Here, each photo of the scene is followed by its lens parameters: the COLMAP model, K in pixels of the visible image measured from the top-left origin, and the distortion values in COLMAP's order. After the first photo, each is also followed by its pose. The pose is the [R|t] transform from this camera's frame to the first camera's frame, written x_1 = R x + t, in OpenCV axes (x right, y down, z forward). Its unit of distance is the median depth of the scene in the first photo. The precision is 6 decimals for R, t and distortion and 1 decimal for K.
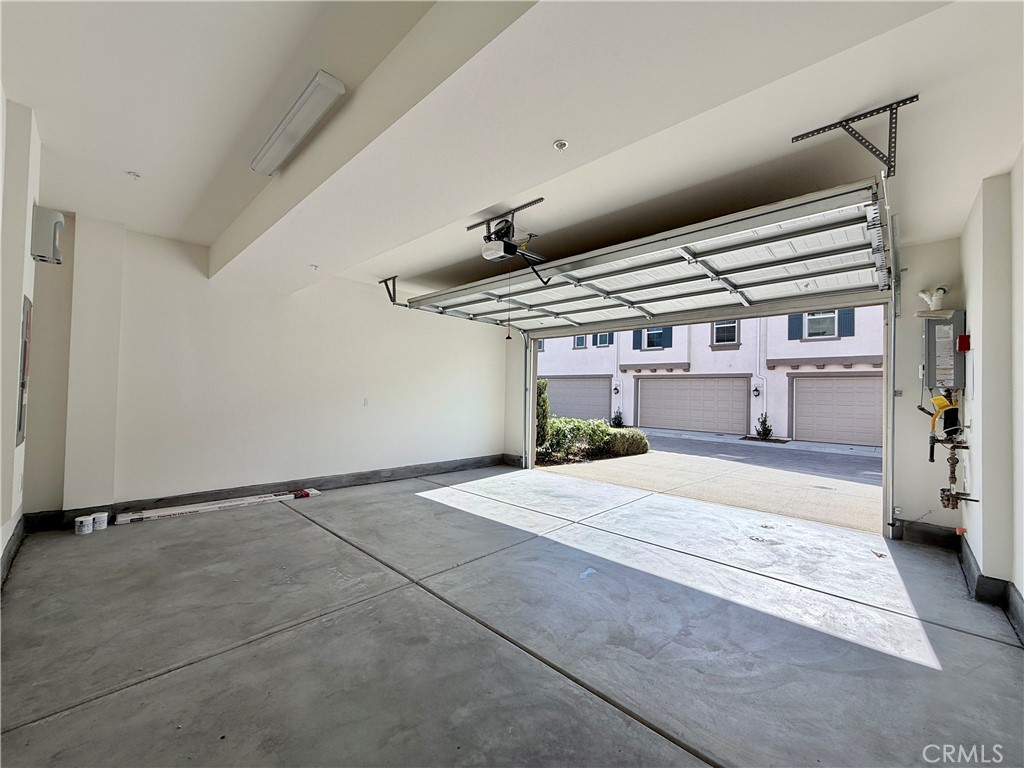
lens RADIAL K [[407.6, 0, 512.4], [0, 407.6, 385.3], [0, 0, 1]] dist [-0.000583, 0.000795]
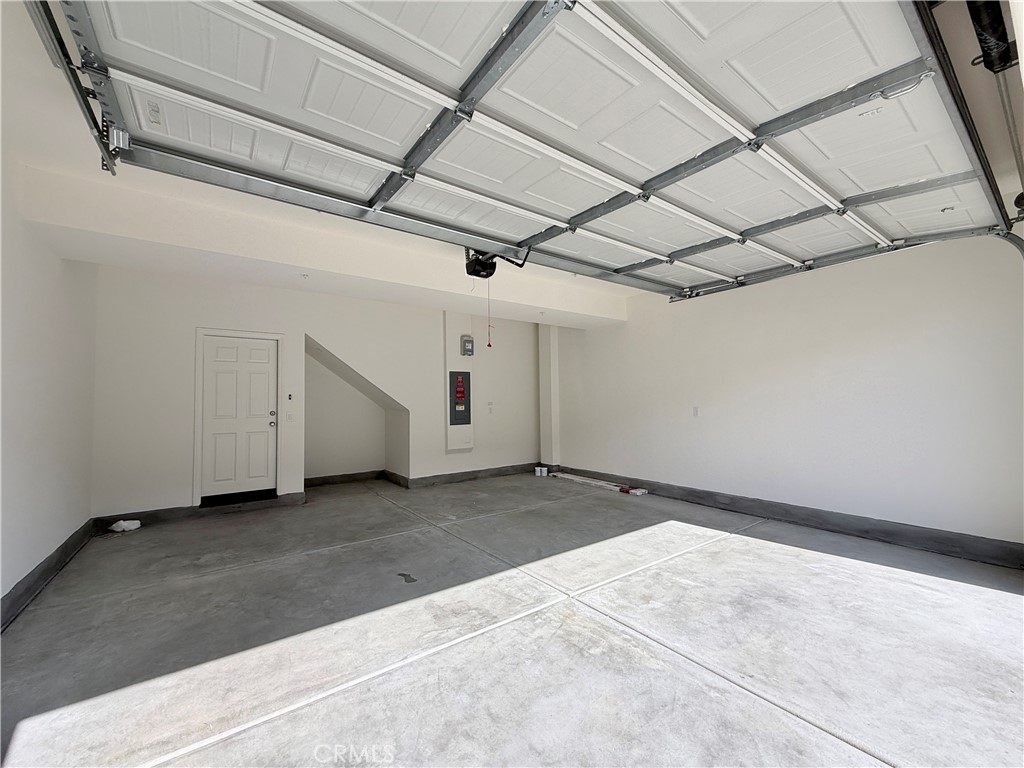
lens RADIAL K [[407.6, 0, 511.9], [0, 407.6, 385.4], [0, 0, 1]] dist [-0.000583, 0.000795]
pose [[-0.177218, -0.065832, -0.981967, 0.808231], [0.029108, 0.996973, -0.072091, 0.048336], [0.983741, -0.041359, -0.174765, 1.015506]]
